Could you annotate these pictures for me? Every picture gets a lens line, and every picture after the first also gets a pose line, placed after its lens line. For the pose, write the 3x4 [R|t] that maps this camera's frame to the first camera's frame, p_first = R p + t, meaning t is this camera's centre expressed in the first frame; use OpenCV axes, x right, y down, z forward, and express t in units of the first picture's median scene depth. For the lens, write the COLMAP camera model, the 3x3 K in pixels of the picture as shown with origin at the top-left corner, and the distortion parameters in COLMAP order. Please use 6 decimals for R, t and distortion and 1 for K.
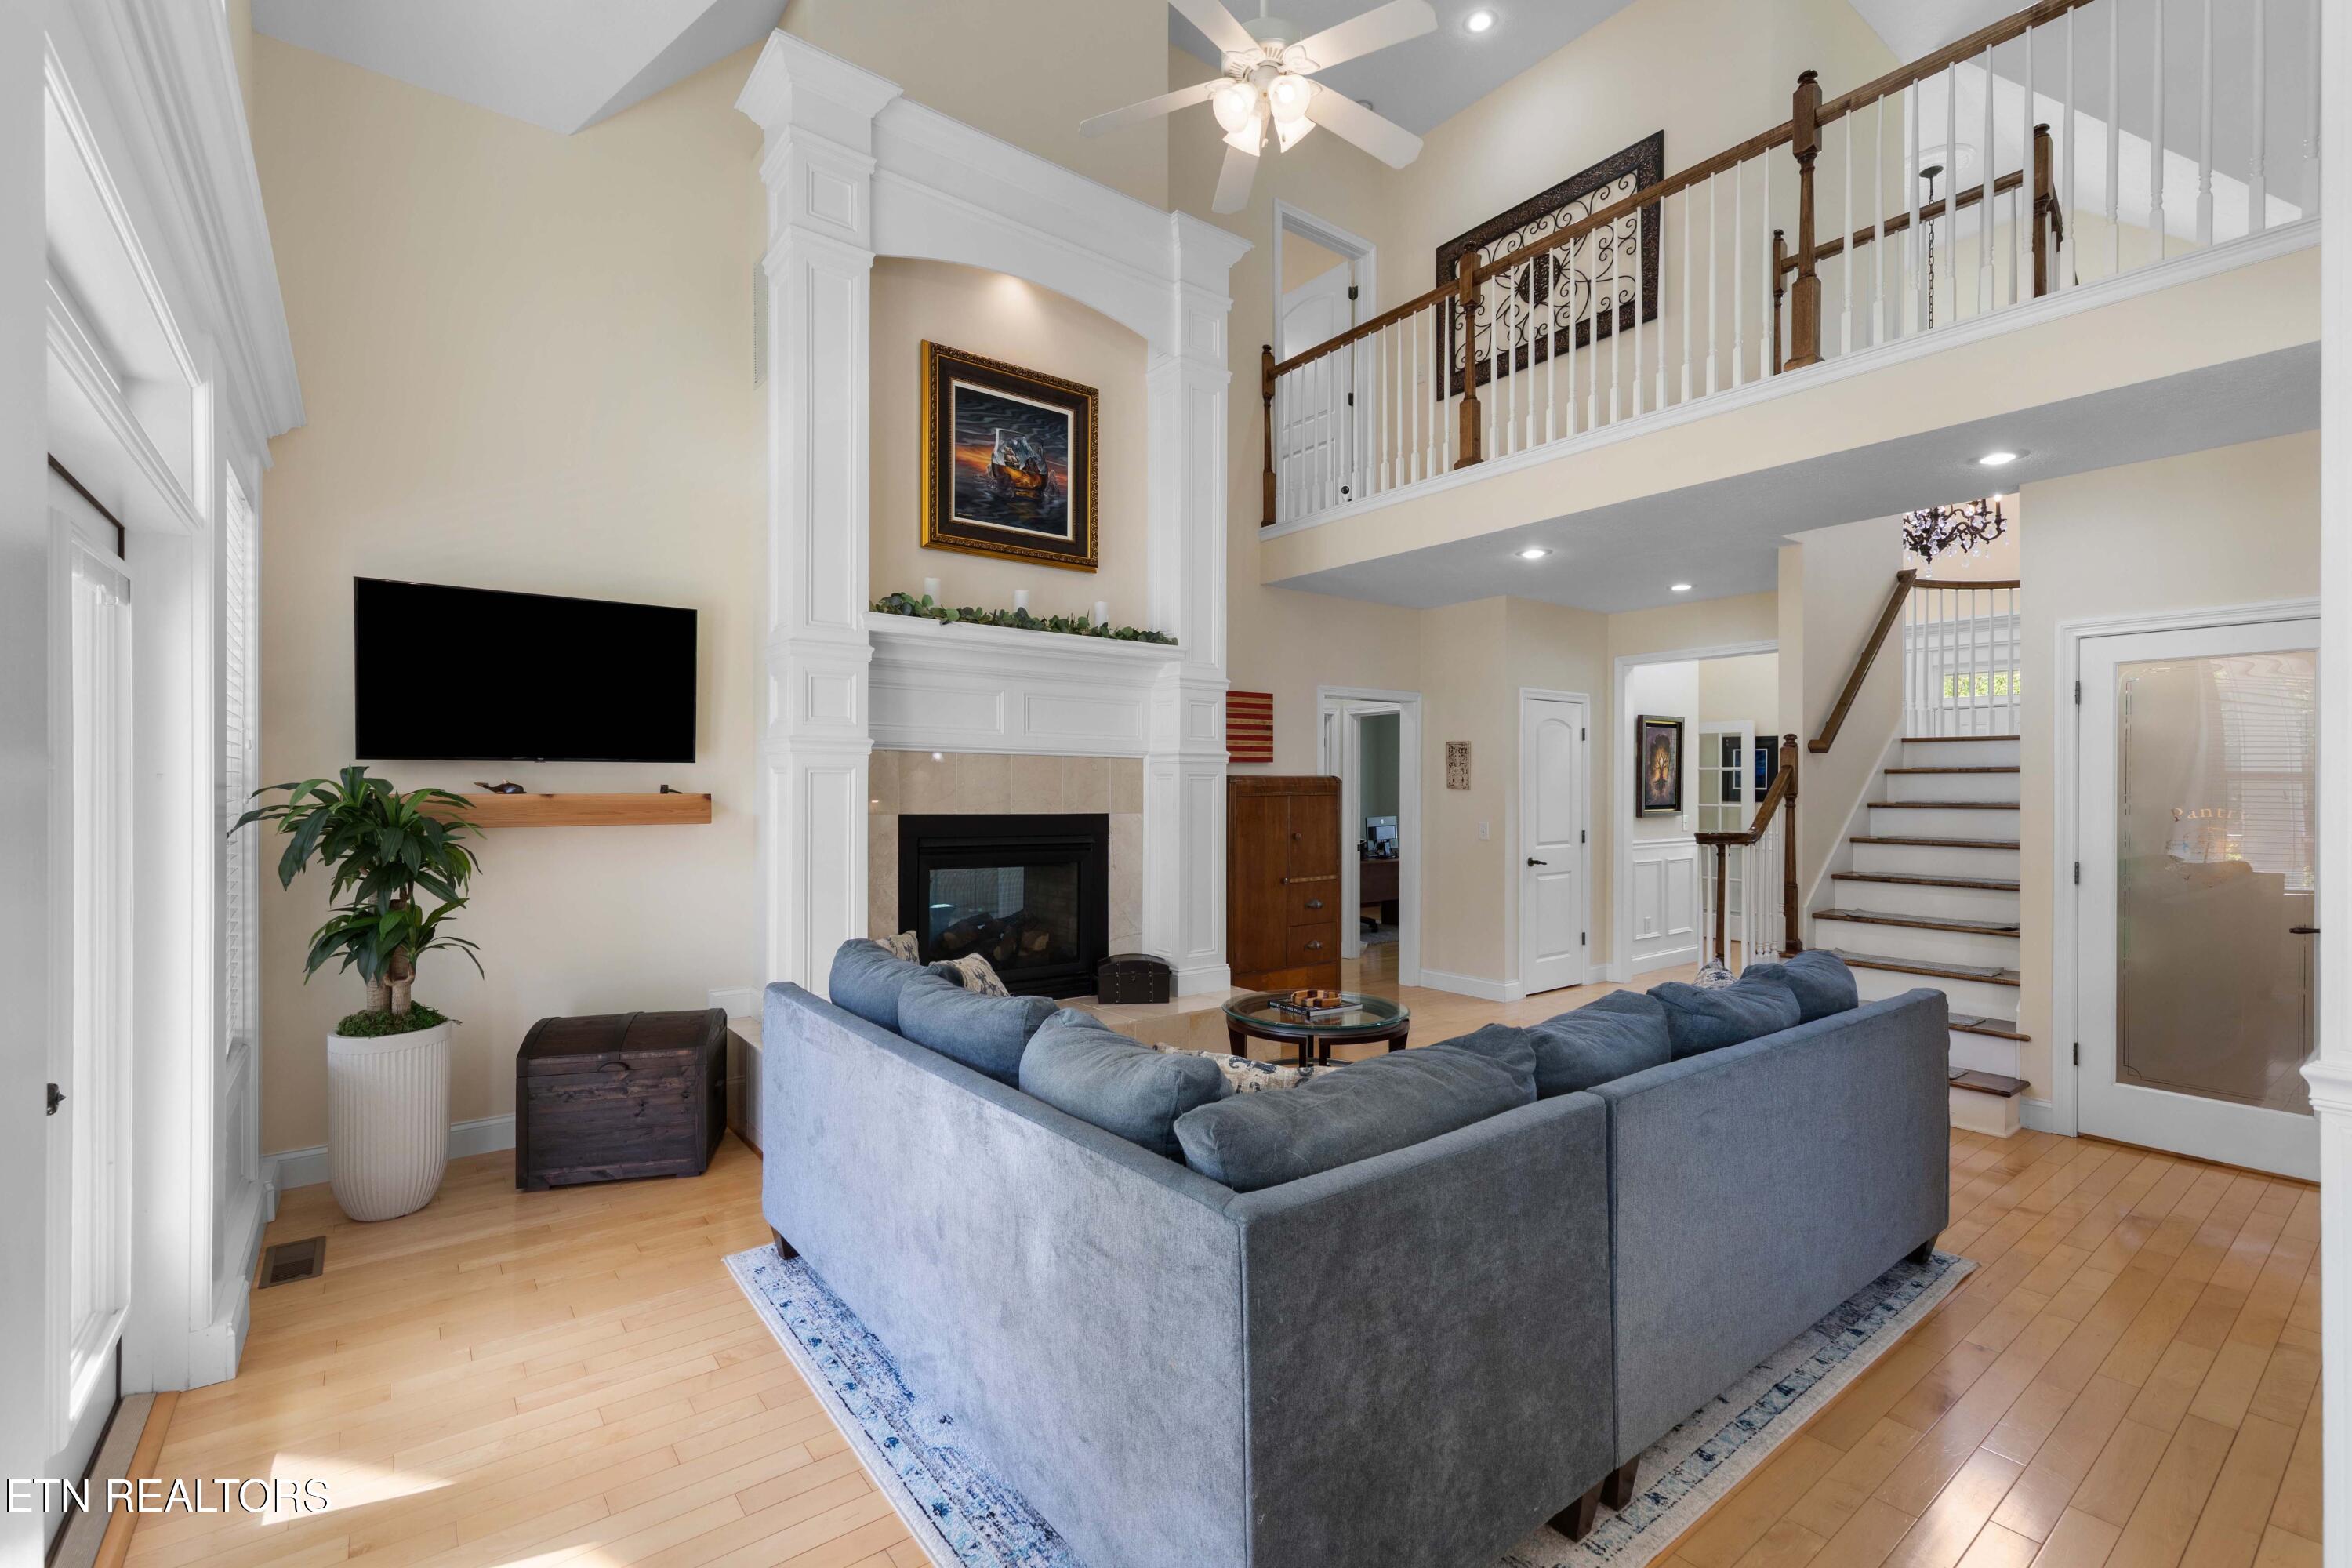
lens RADIAL K [[1002.1, 0, 1142.6], [0, 1002.1, 786.2], [0, 0, 1]] dist [0.010981, 0.000066]
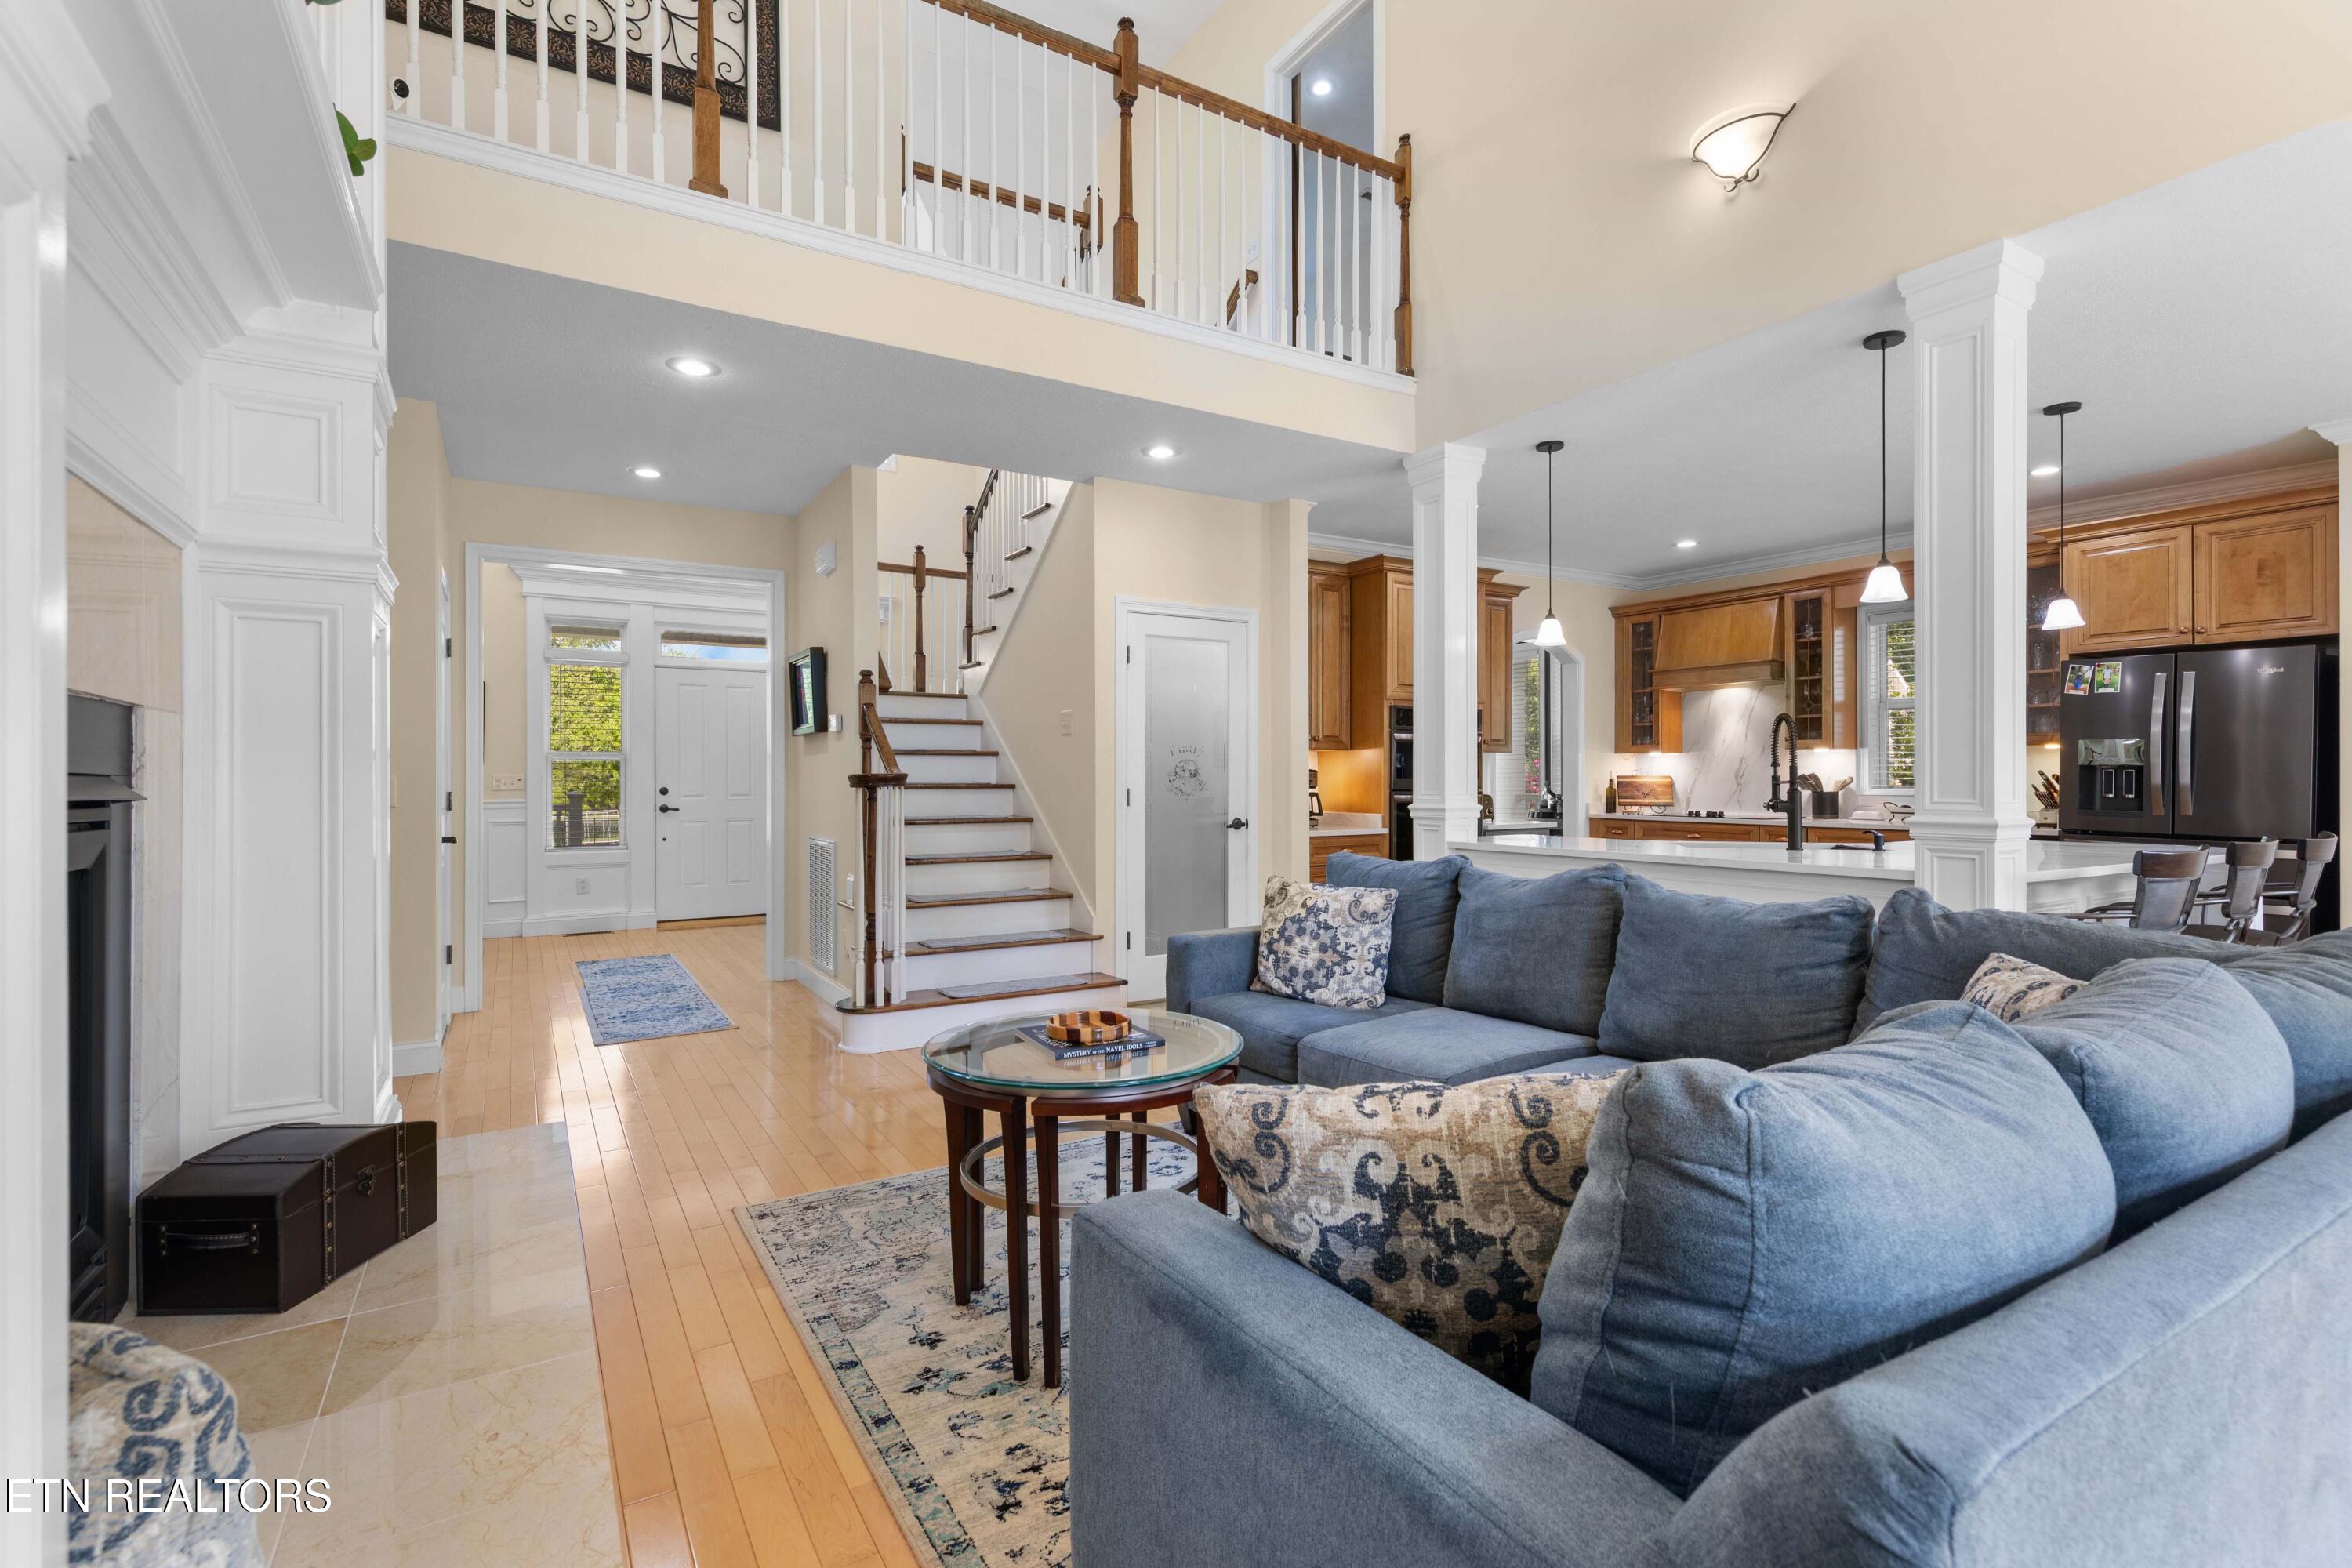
lens RADIAL K [[1089.4, 0, 1154.0], [0, 1089.4, 765.1], [0, 0, 1]] dist [0.008884, -0.000396]
pose [[0.108256, 0.011844, 0.994052, -0.342881], [0.000395, 0.999928, -0.011957, 0.051909], [-0.994123, 0.001687, 0.108244, 0.679418]]
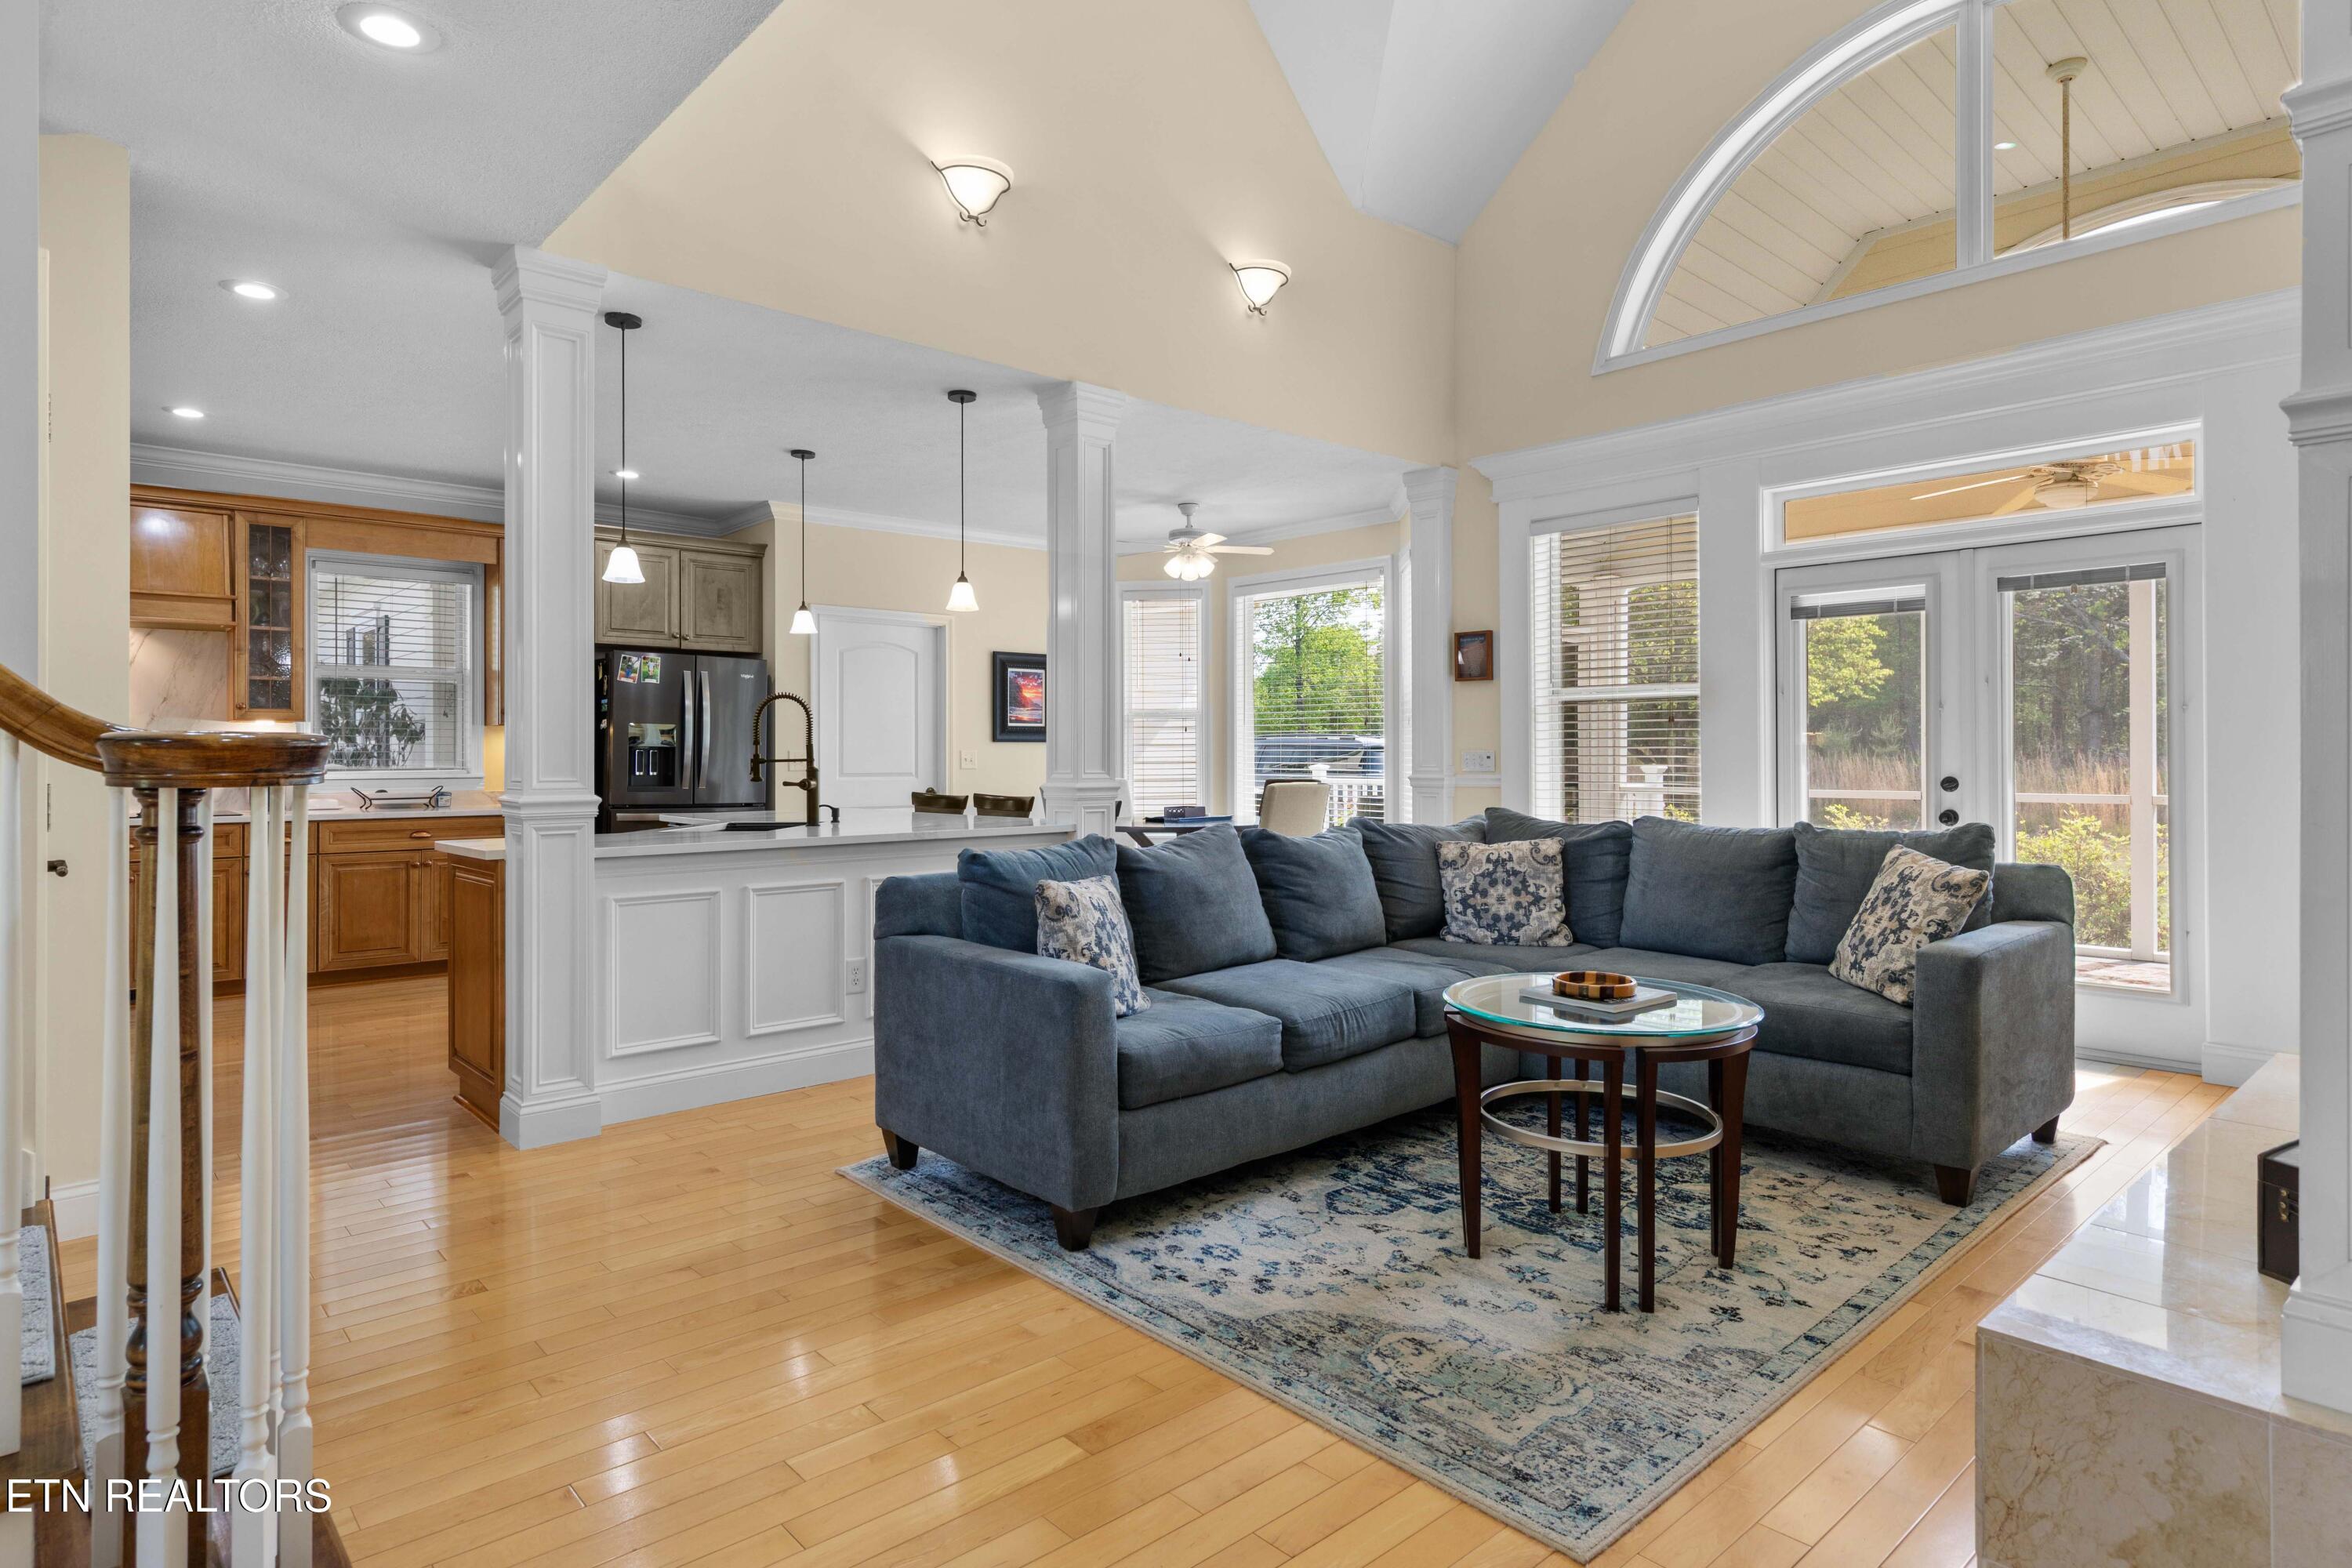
lens RADIAL K [[1276.7, 0, 1151.0], [0, 1276.7, 756.4], [0, 0, 1]] dist [0.009964, -0.003436]
pose [[-0.996428, 0.002335, -0.084411, 0.399986], [0.002317, 0.999997, 0.000310, 0.051311], [0.084411, 0.000113, -0.996431, 1.348756]]
